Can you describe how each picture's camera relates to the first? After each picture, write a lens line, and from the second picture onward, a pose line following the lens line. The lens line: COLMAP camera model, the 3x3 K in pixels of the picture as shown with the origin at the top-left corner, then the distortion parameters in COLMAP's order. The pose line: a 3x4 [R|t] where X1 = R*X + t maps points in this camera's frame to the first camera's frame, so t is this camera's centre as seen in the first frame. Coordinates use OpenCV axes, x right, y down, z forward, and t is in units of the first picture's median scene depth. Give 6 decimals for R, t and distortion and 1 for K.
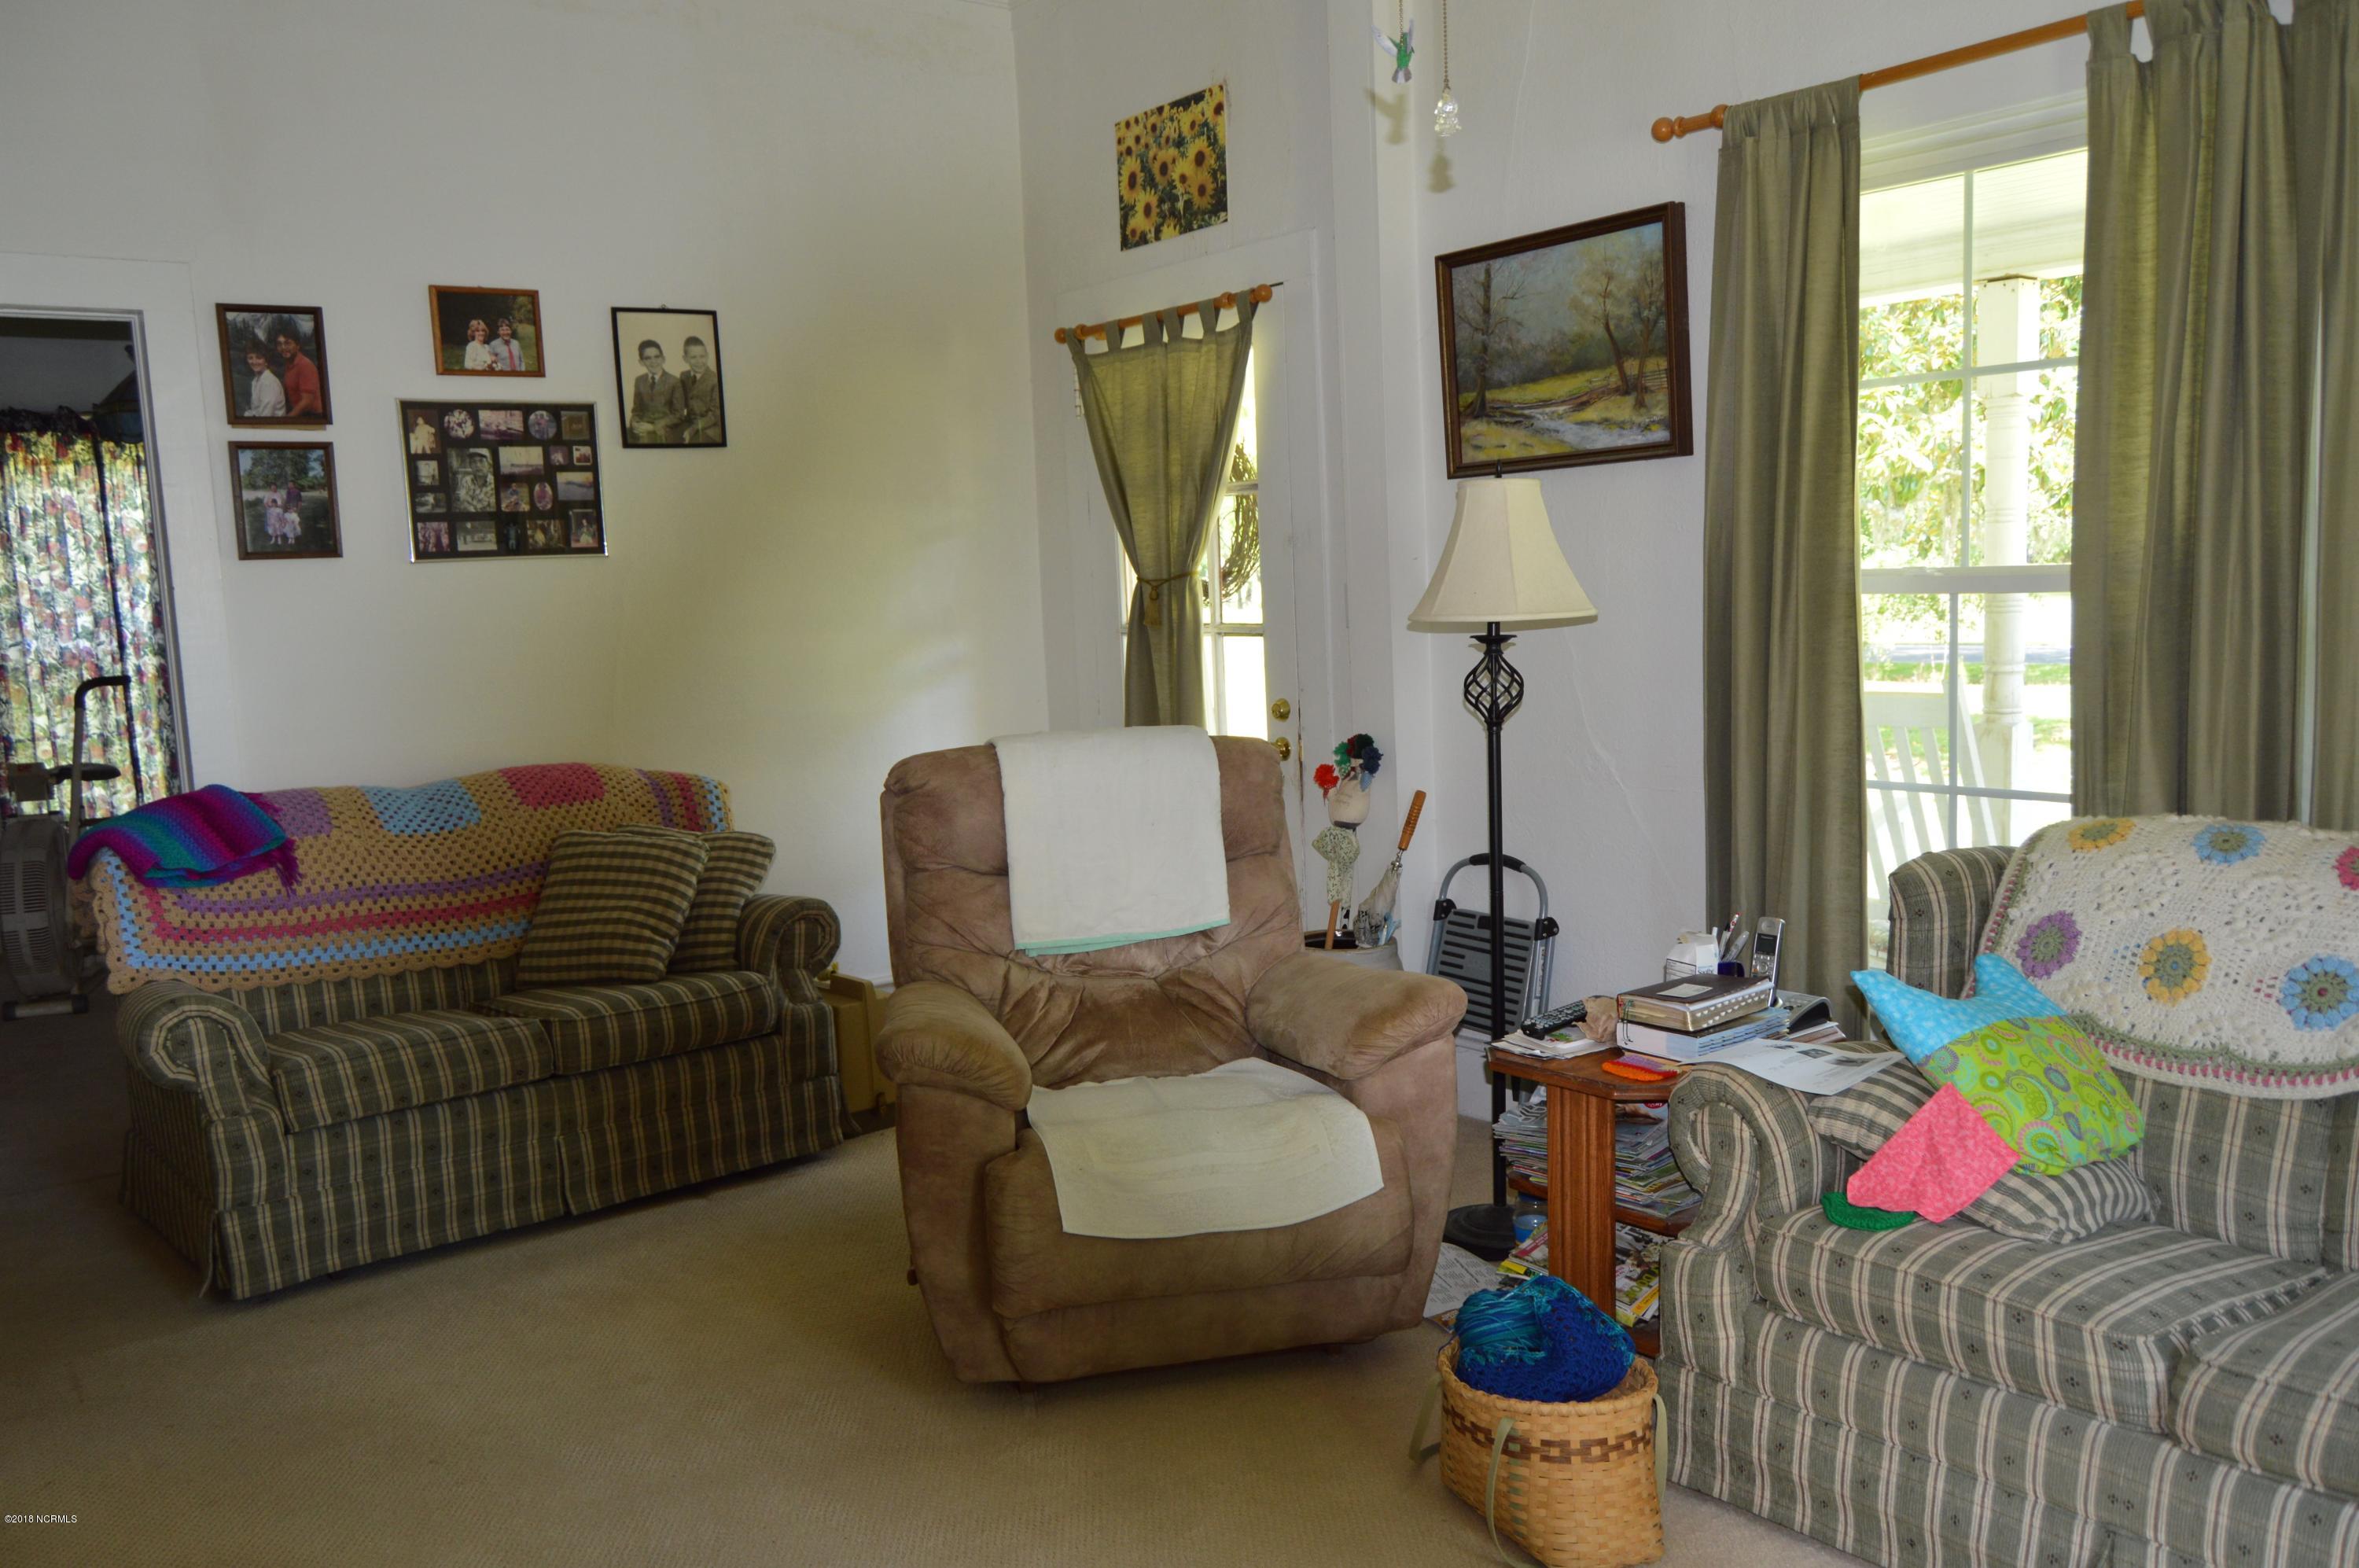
lens RADIAL K [[1842.6, 0, 1179.5], [0, 1842.6, 784.0], [0, 0, 1]] dist [-0.021212, 0.015162]
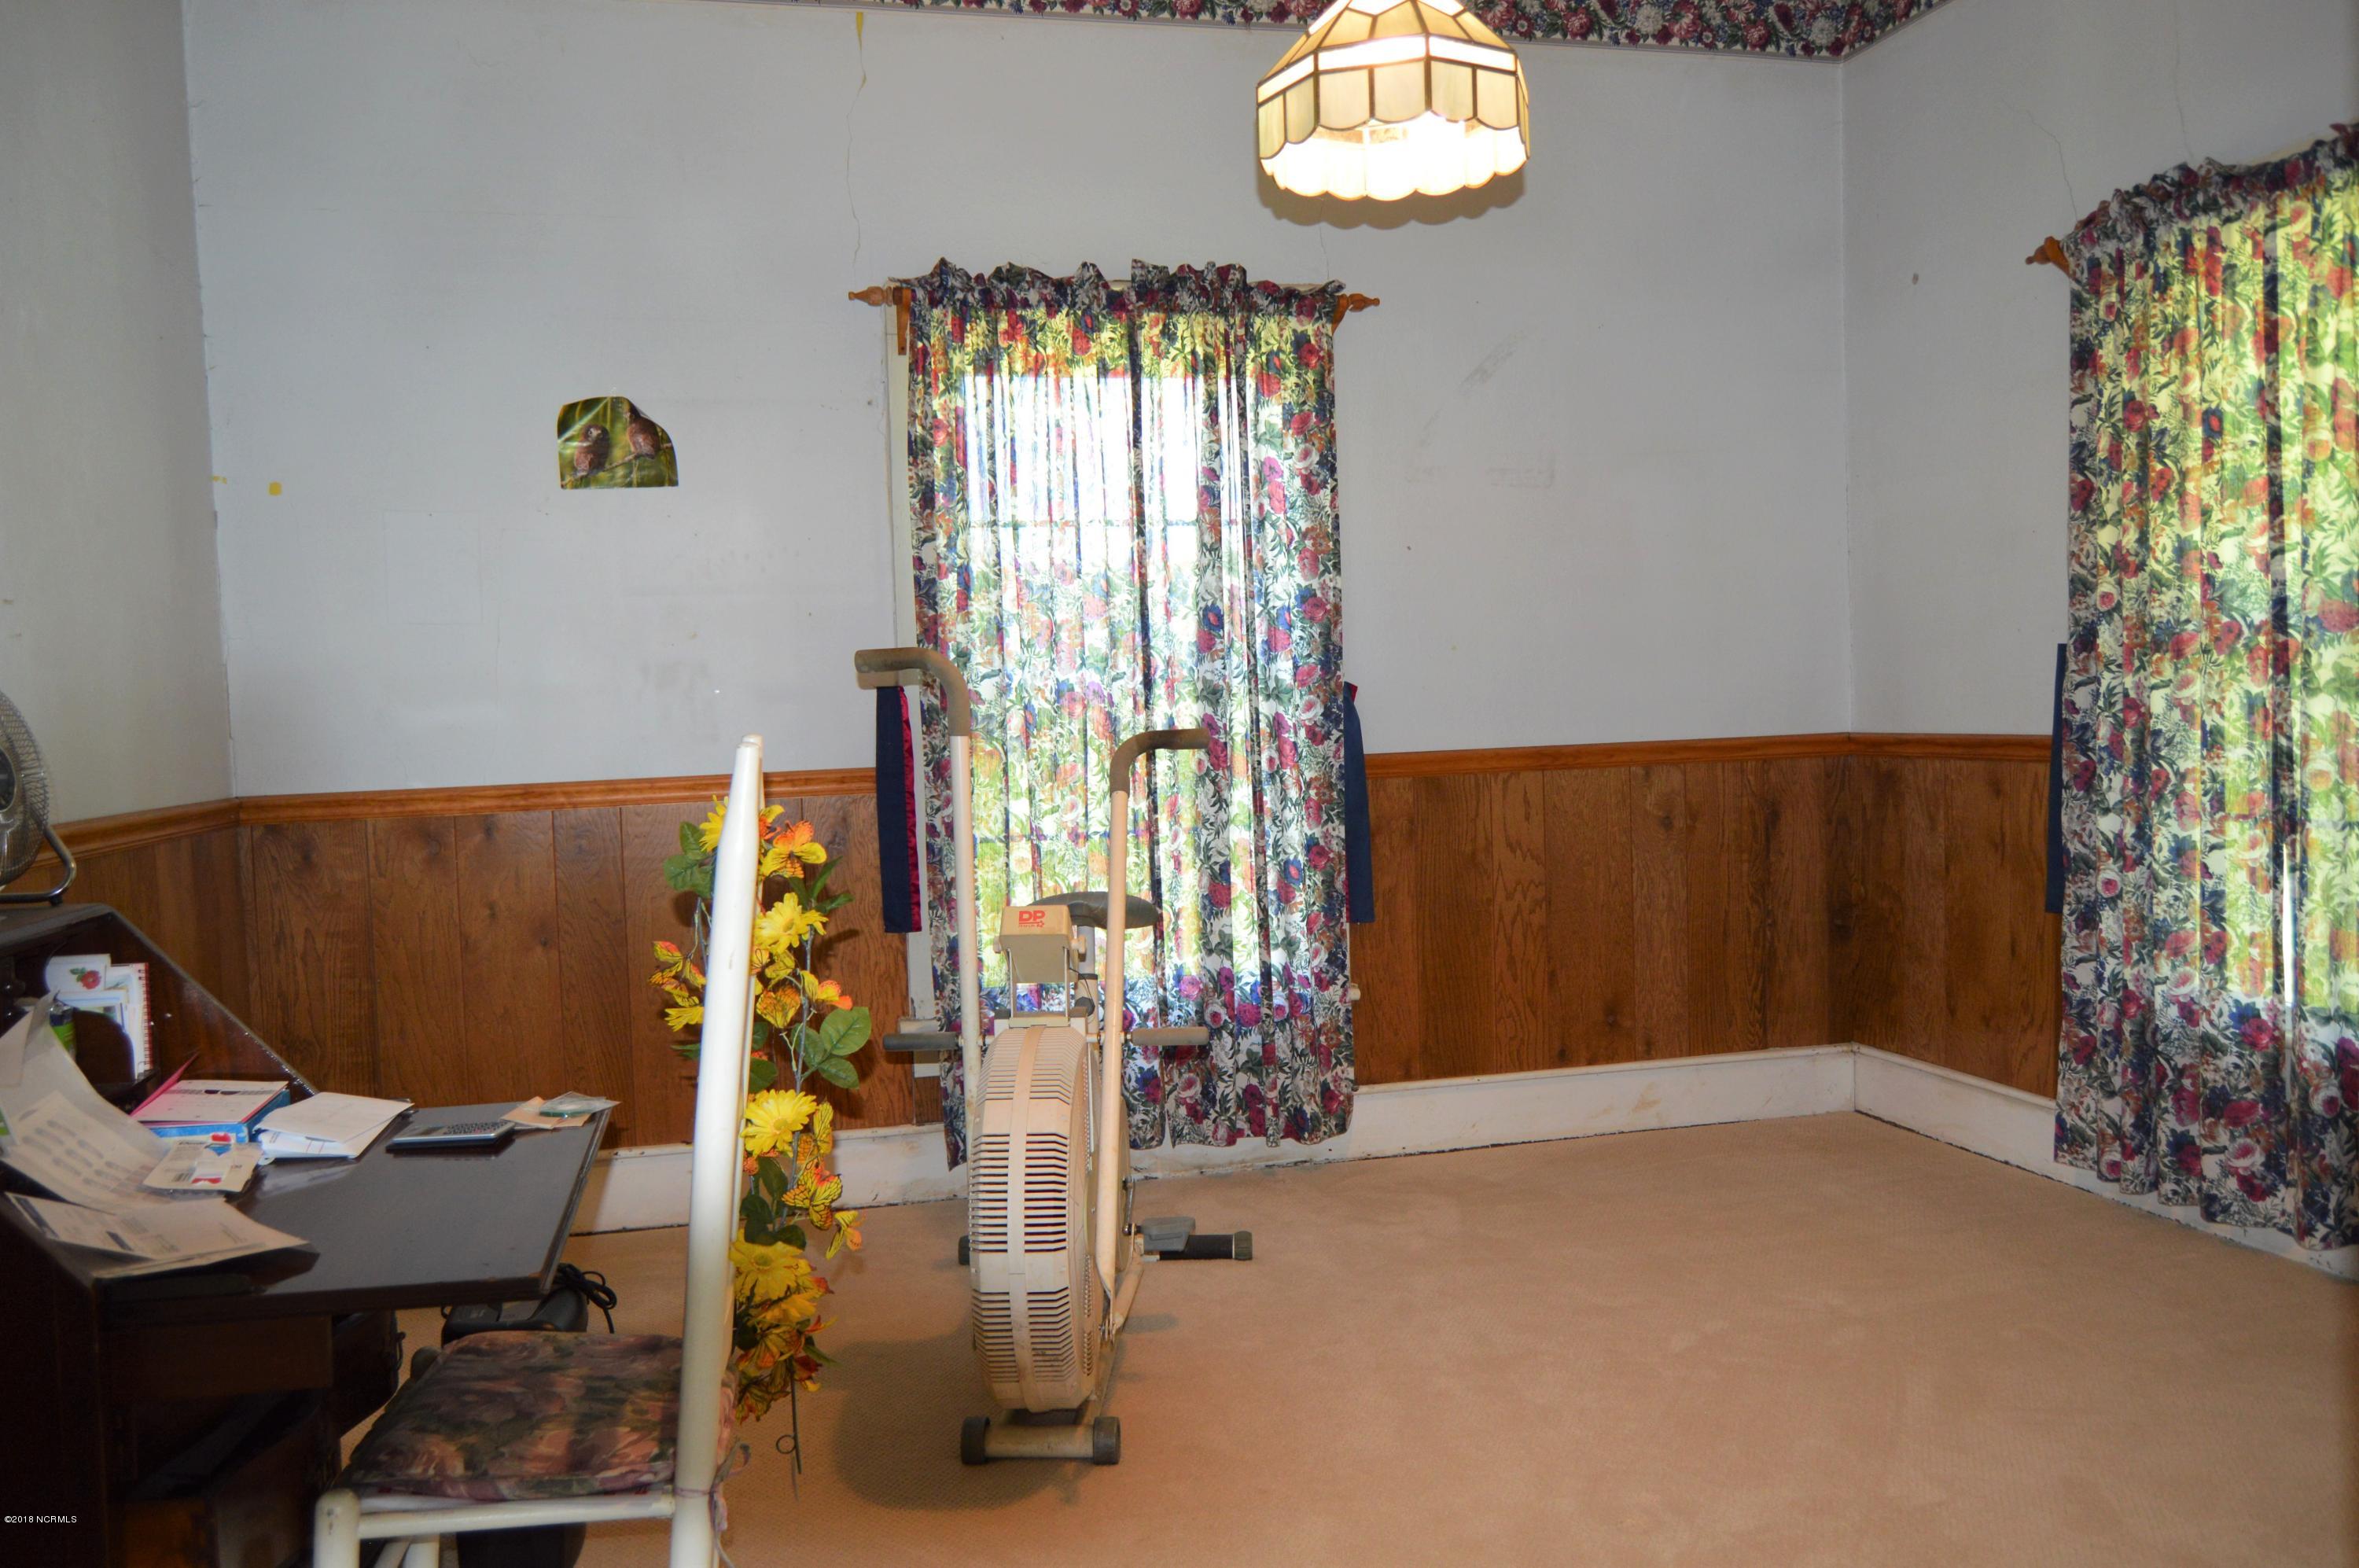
lens RADIAL K [[1842.6, 0, 1179.5], [0, 1842.6, 784.0], [0, 0, 1]] dist [-0.021212, 0.015162]
pose [[0.914586, 0.035222, -0.402854, -0.340130], [-0.056081, 0.997621, -0.040095, -0.021356], [0.400483, 0.059263, 0.914386, 0.485936]]
